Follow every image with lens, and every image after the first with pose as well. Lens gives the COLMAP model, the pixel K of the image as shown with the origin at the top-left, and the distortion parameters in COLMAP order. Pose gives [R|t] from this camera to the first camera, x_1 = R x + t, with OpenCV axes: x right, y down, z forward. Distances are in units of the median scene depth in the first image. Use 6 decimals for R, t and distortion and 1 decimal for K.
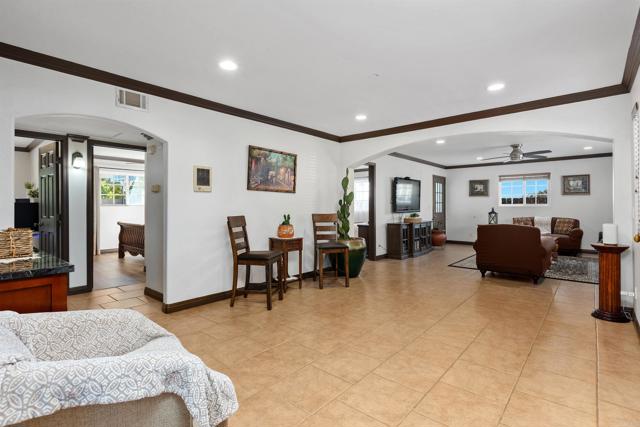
lens RADIAL K [[308.4, 0, 315.4], [0, 308.4, 211.4], [0, 0, 1]] dist [-0.007668, -0.000169]
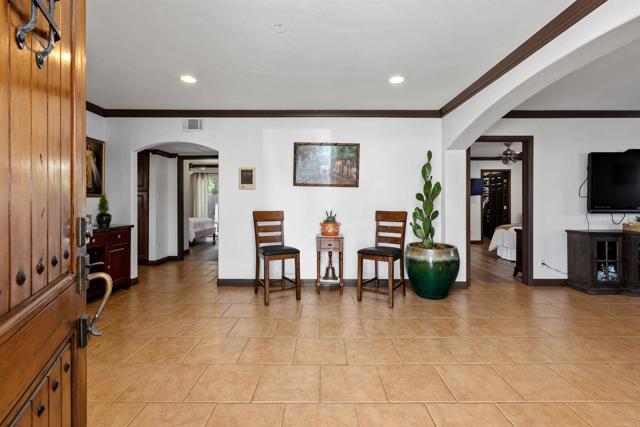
lens RADIAL K [[282.6, 0, 333.1], [0, 282.6, 197.8], [0, 0, 1]] dist [-0.000555, -0.000582]
pose [[0.667321, -0.004038, -0.744759, 0.484187], [-0.012825, 0.999775, -0.016912, -0.013409], [0.744659, 0.020838, 0.667119, 0.396768]]
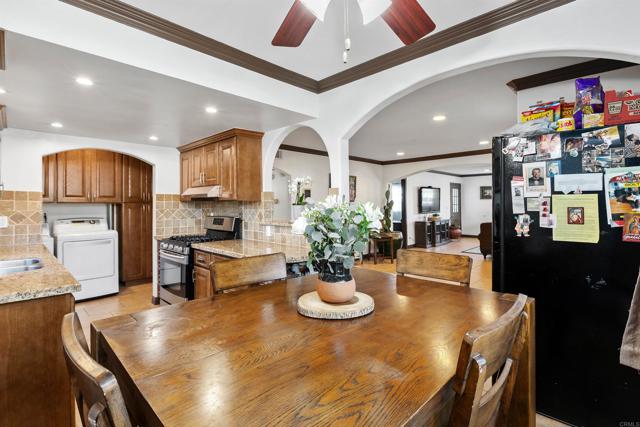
lens RADIAL K [[308.4, 0, 326.2], [0, 308.4, 204.1], [0, 0, 1]] dist [-0.007668, -0.000169]
pose [[0.999485, -0.005090, -0.031679, -0.156908], [0.004650, 0.999892, -0.013972, -0.027640], [0.031747, 0.013817, 0.999400, -0.495005]]
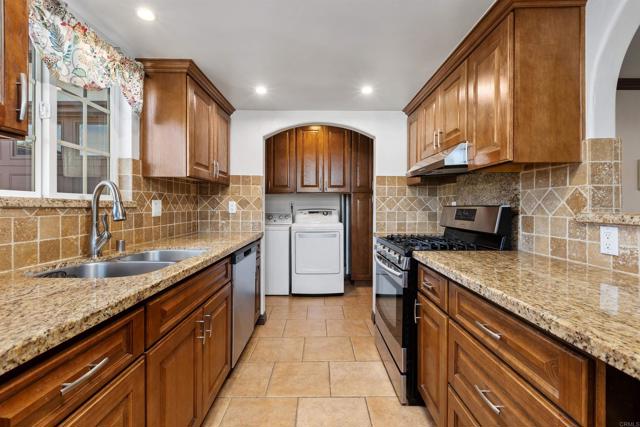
lens RADIAL K [[282.6, 0, 321.4], [0, 282.6, 208.5], [0, 0, 1]] dist [-0.000555, -0.000582]
pose [[0.674729, 0.005979, -0.738041, -0.299894], [-0.010867, 0.999939, -0.001834, -0.000457], [0.737986, 0.009257, 0.674753, -0.135985]]
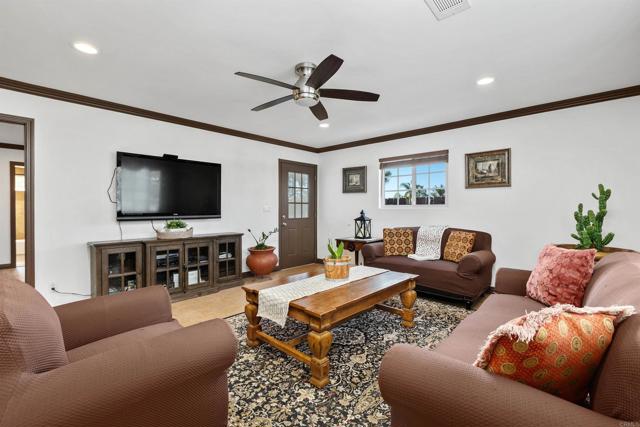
lens RADIAL K [[282.6, 0, 320.2], [0, 282.6, 212.9], [0, 0, 1]] dist [-0.000555, -0.000582]
pose [[0.999799, 0.001602, -0.019967, 0.870825], [-0.001614, 0.999999, -0.000590, -0.014155], [0.019966, 0.000622, 0.999800, 0.765732]]
